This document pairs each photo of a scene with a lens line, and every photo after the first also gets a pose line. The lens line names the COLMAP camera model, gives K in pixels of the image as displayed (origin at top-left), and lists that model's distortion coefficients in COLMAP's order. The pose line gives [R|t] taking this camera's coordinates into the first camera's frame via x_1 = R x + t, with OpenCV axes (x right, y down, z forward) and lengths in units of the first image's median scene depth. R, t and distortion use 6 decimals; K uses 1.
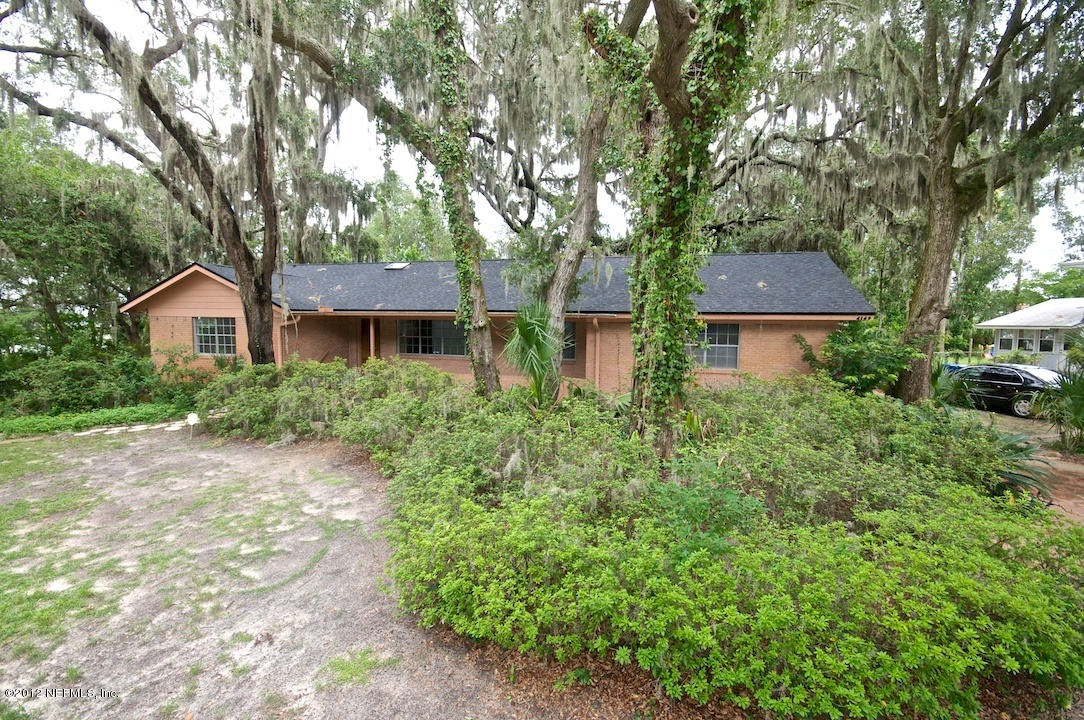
lens RADIAL K [[510.5, 0, 542.5], [0, 510.5, 360.2], [0, 0, 1]] dist [-0.024509, -0.001934]
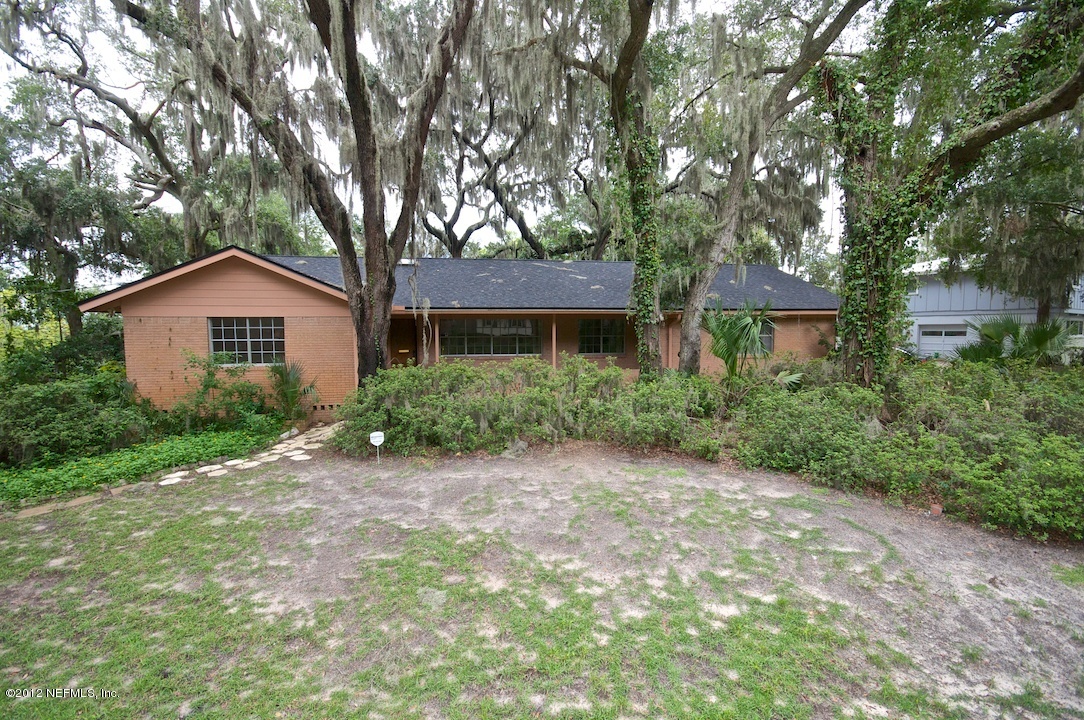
lens RADIAL K [[484.7, 0, 537.7], [0, 484.7, 363.3], [0, 0, 1]] dist [0.007280, -0.009825]
pose [[0.908138, -0.042587, 0.416500, -1.020770], [0.042020, 0.999061, 0.010533, -0.003430], [-0.416557, 0.007936, 0.909075, 0.220573]]
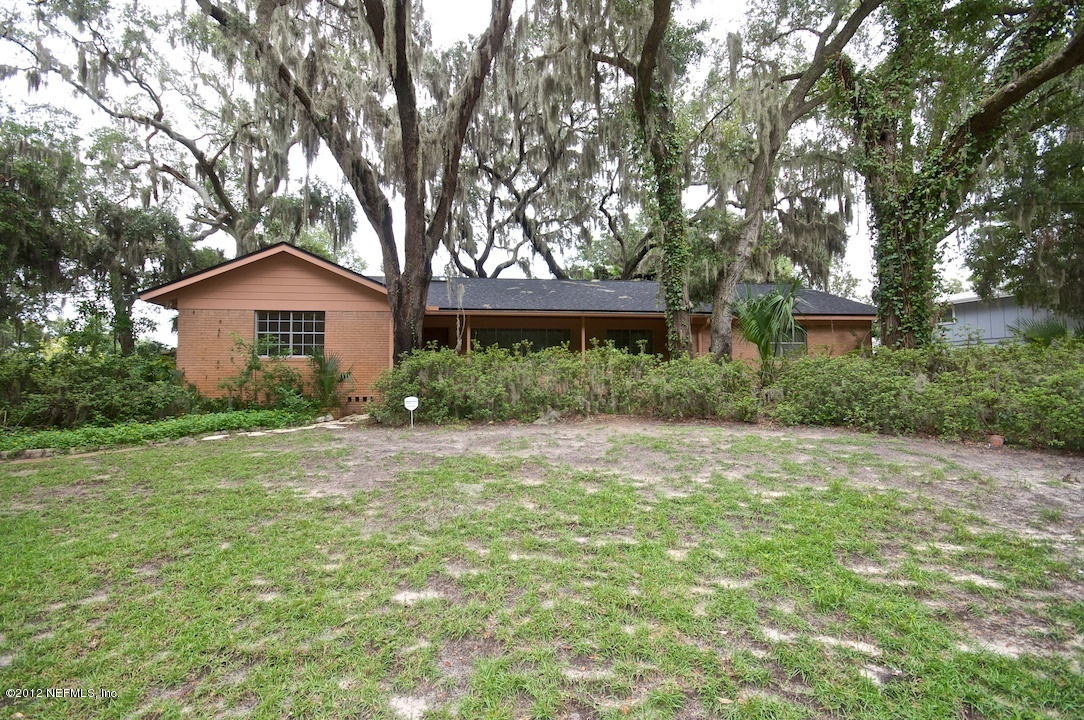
lens RADIAL K [[484.7, 0, 537.5], [0, 484.7, 362.1], [0, 0, 1]] dist [0.007280, -0.009825]
pose [[0.928871, 0.005178, 0.370367, -1.043633], [0.041772, 0.992059, -0.118633, 0.202635], [-0.368040, 0.125666, 0.921279, 0.228757]]
